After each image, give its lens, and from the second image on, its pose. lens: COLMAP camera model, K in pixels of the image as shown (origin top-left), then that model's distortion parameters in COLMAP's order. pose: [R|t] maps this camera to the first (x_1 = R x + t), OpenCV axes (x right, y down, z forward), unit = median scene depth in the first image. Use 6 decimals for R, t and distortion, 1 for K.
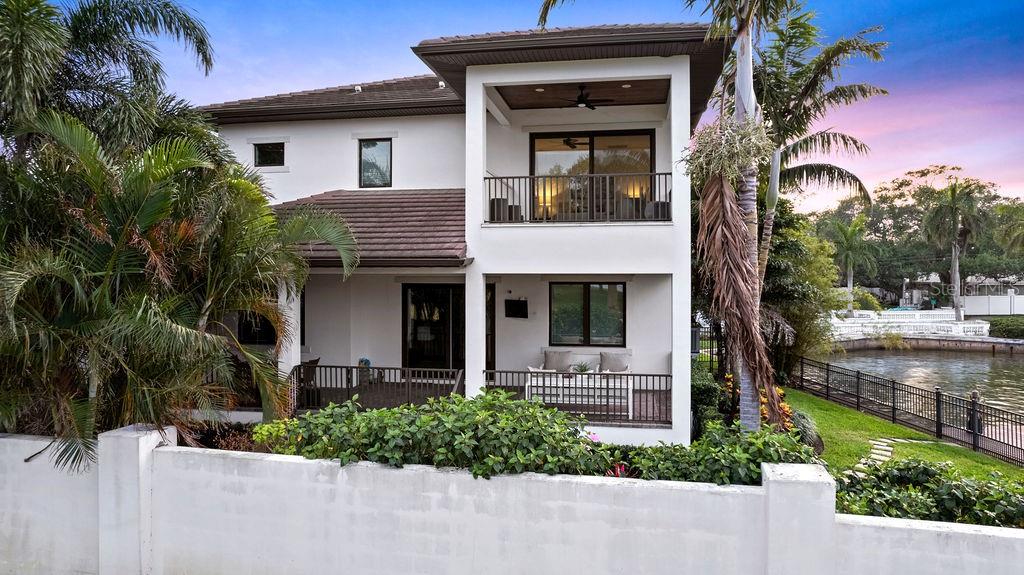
lens RADIAL K [[655.9, 0, 515.9], [0, 655.9, 284.7], [0, 0, 1]] dist [-0.067938, 0.054225]
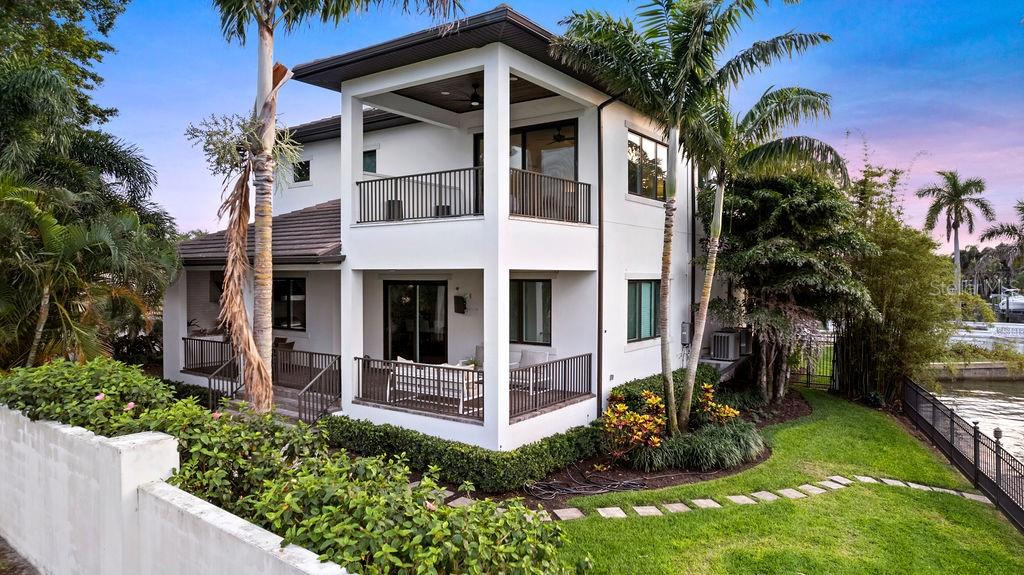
lens RADIAL K [[655.9, 0, 518.3], [0, 655.9, 285.1], [0, 0, 1]] dist [-0.067938, 0.054225]
pose [[0.905074, 0.006484, -0.425205, 0.669074], [-0.008447, 0.999961, -0.002732, 0.009881], [0.425170, 0.006064, 0.905093, 0.121792]]
